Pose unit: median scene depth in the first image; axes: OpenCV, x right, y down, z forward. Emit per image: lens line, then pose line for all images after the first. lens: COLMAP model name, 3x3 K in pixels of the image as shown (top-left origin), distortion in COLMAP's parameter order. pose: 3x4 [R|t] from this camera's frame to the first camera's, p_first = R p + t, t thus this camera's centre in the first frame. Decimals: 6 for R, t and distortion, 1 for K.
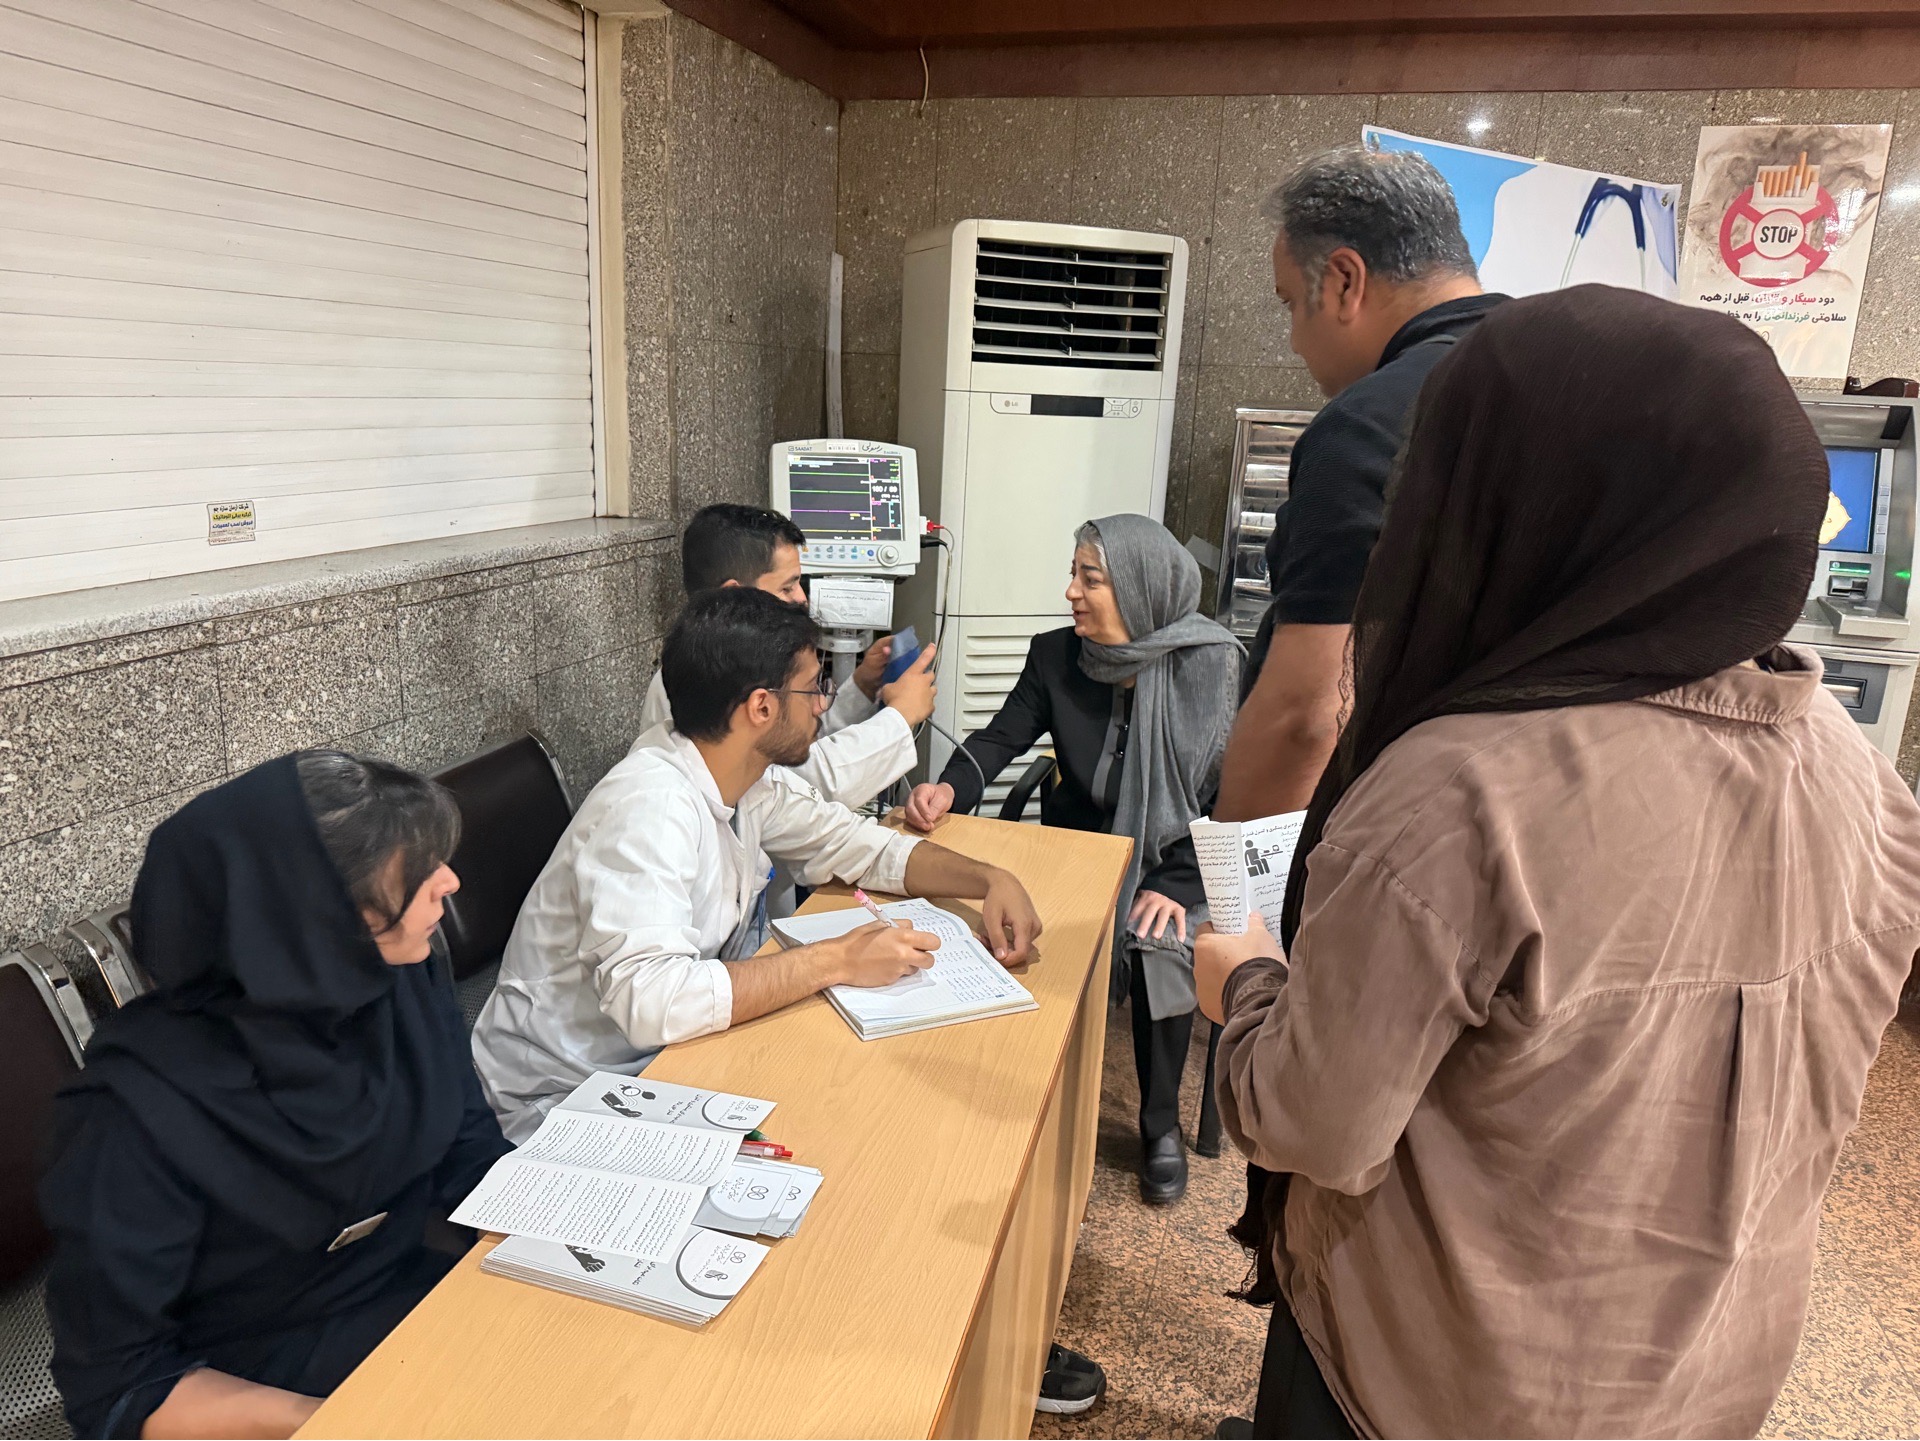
lens RADIAL K [[1330.2, 0, 958.5], [0, 1330.2, 750.4], [0, 0, 1]] dist [0.009423, 0.001316]
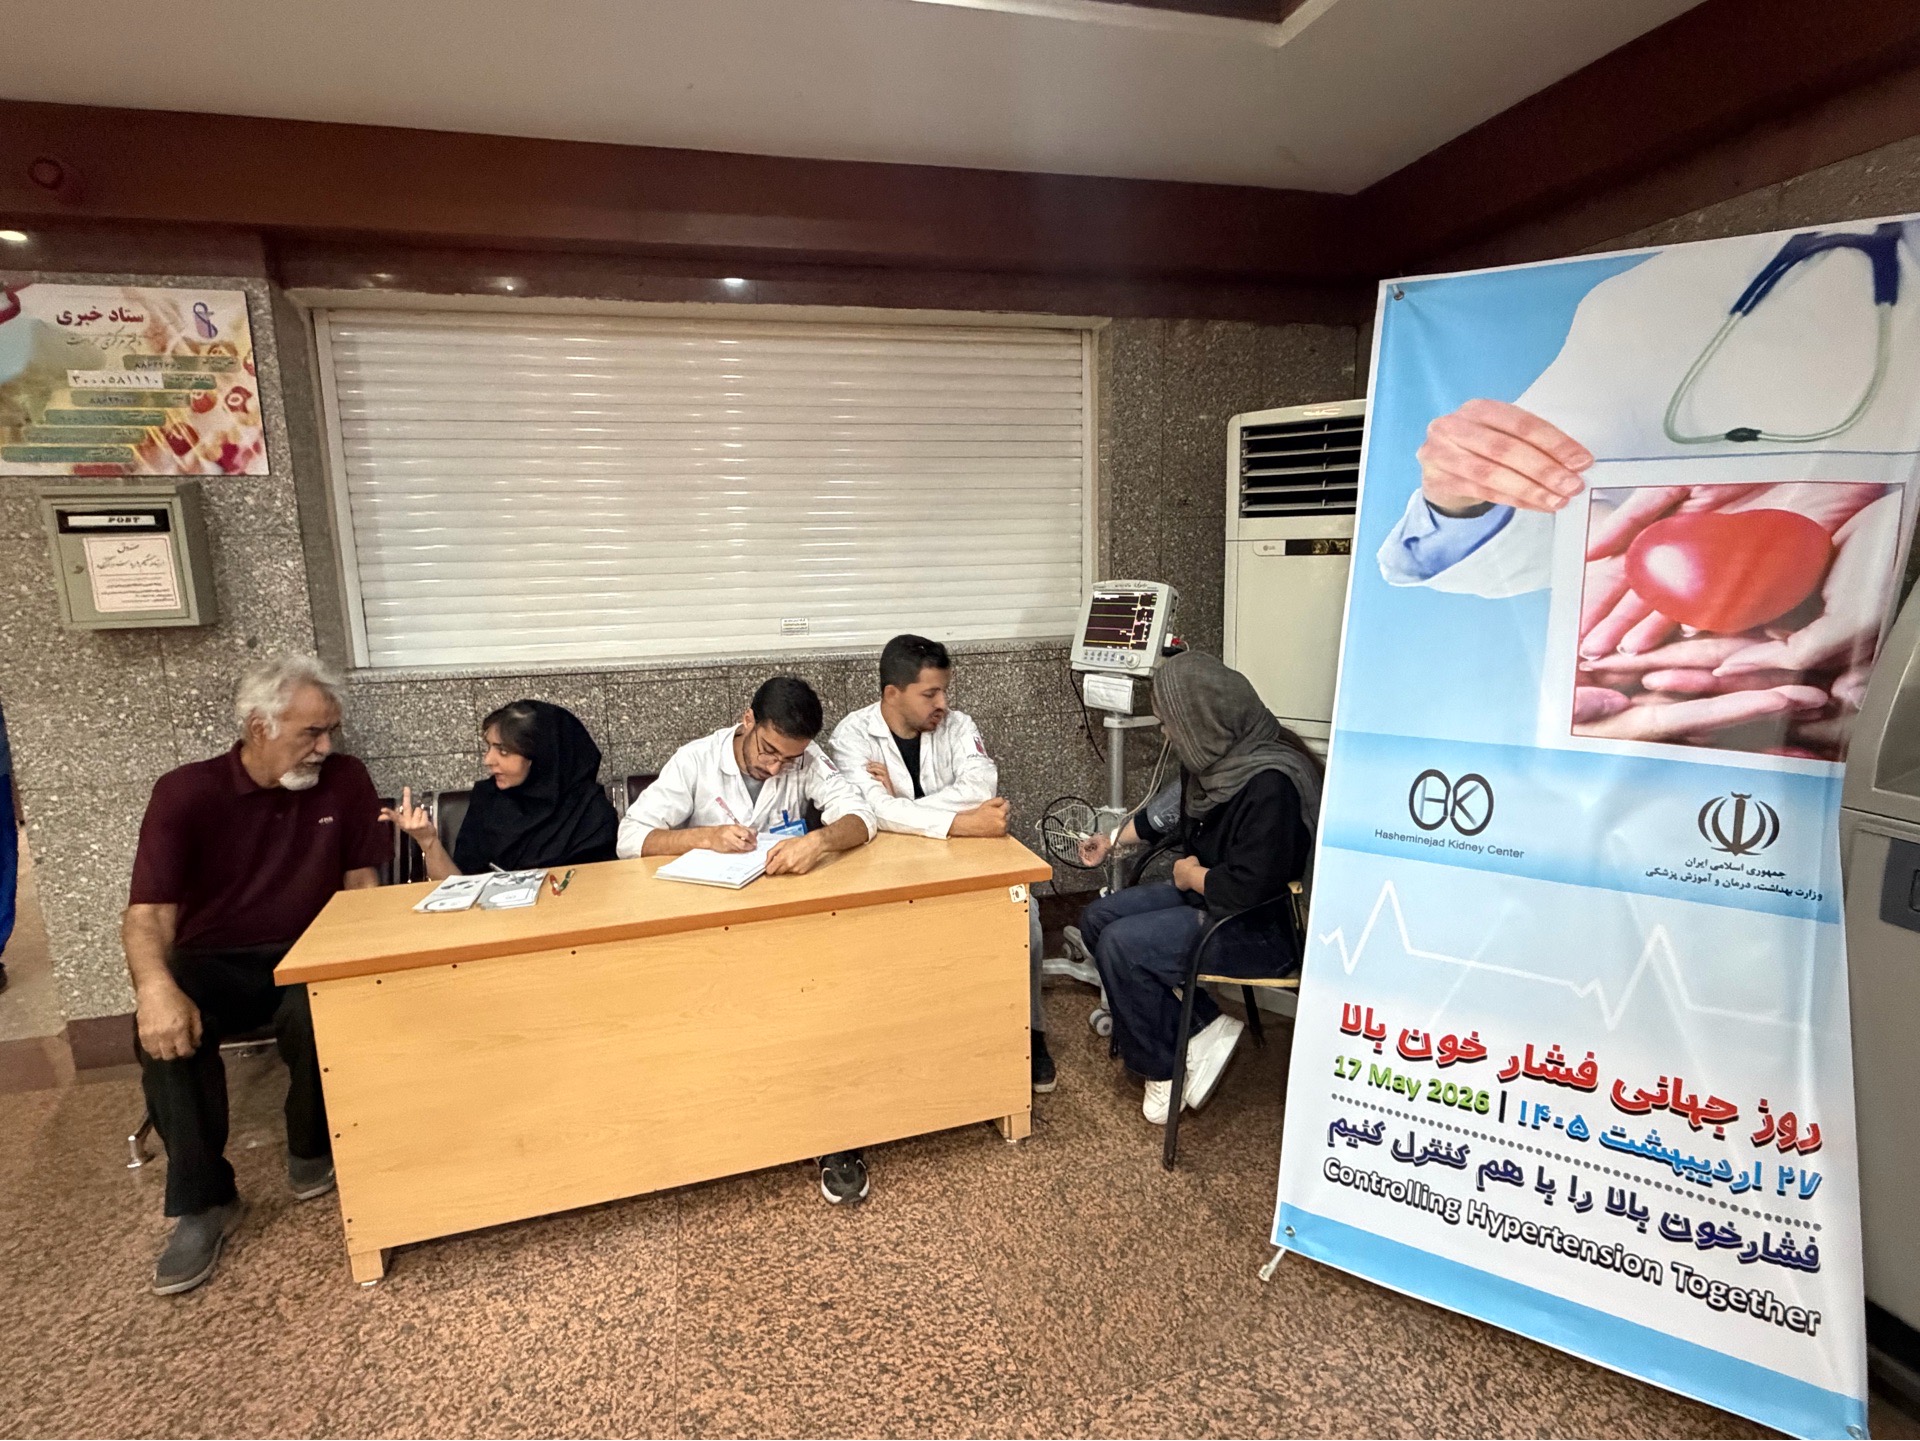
lens RADIAL K [[1005.9, 0, 960.0], [0, 1005.9, 720.5], [0, 0, 1]] dist [-0.000354, -0.001088]
pose [[0.526469, 0.082307, -0.846201, 0.750839], [-0.177212, 0.984065, -0.014536, -0.035294], [0.831521, 0.157610, 0.532665, 0.288821]]
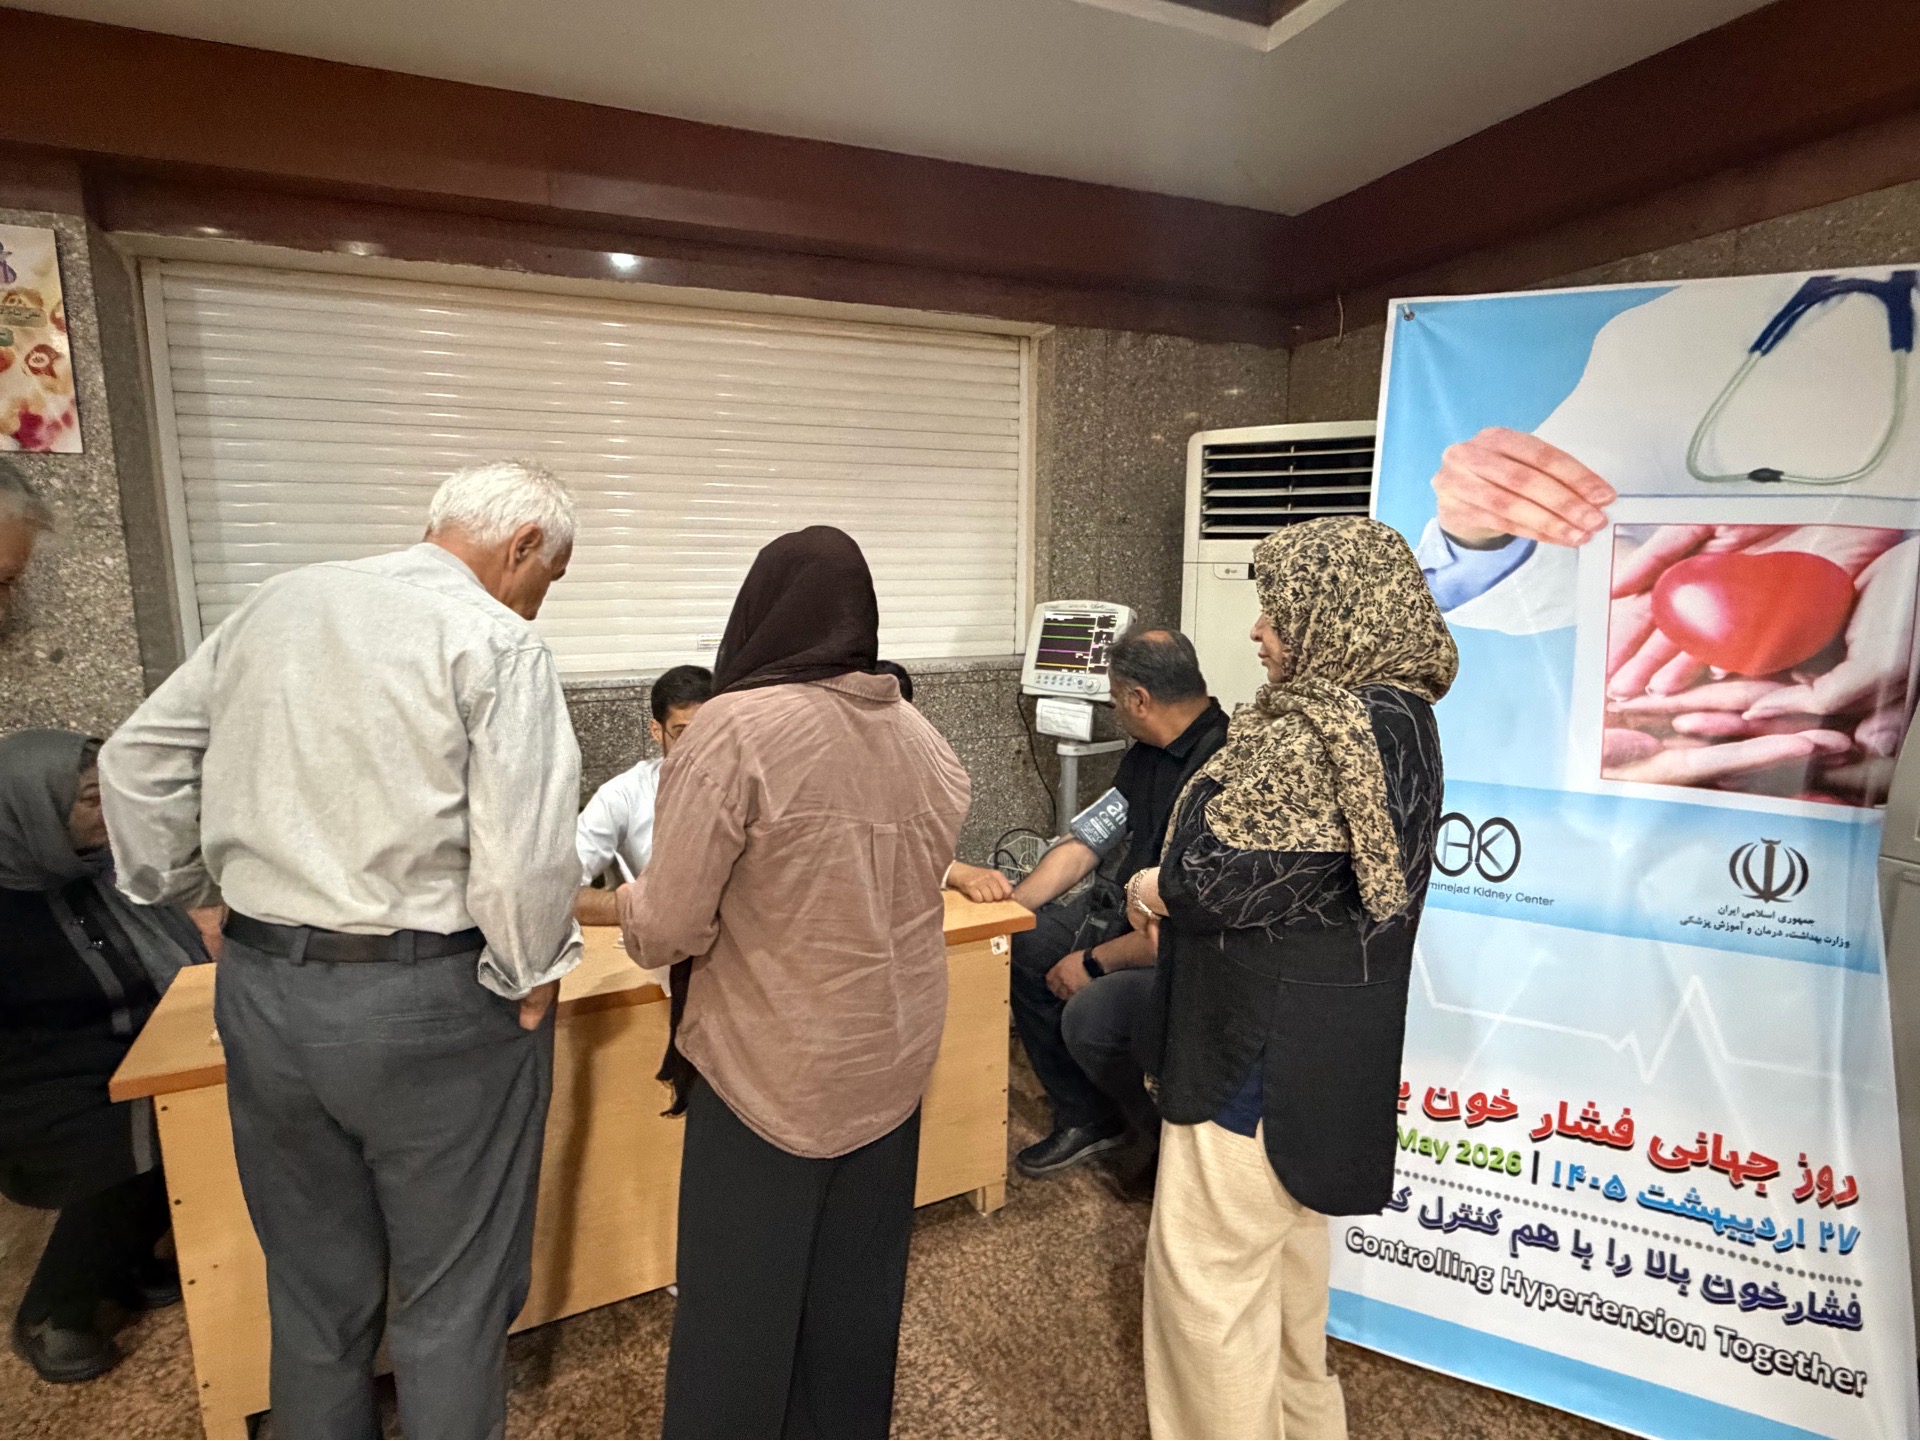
lens RADIAL K [[1005.9, 0, 960.0], [0, 1005.9, 720.5], [0, 0, 1]] dist [-0.000354, -0.001088]
pose [[0.640014, 0.078227, -0.764371, 0.634405], [-0.176122, 0.983253, -0.046841, -0.040817], [0.747906, 0.164602, 0.643073, 0.256423]]
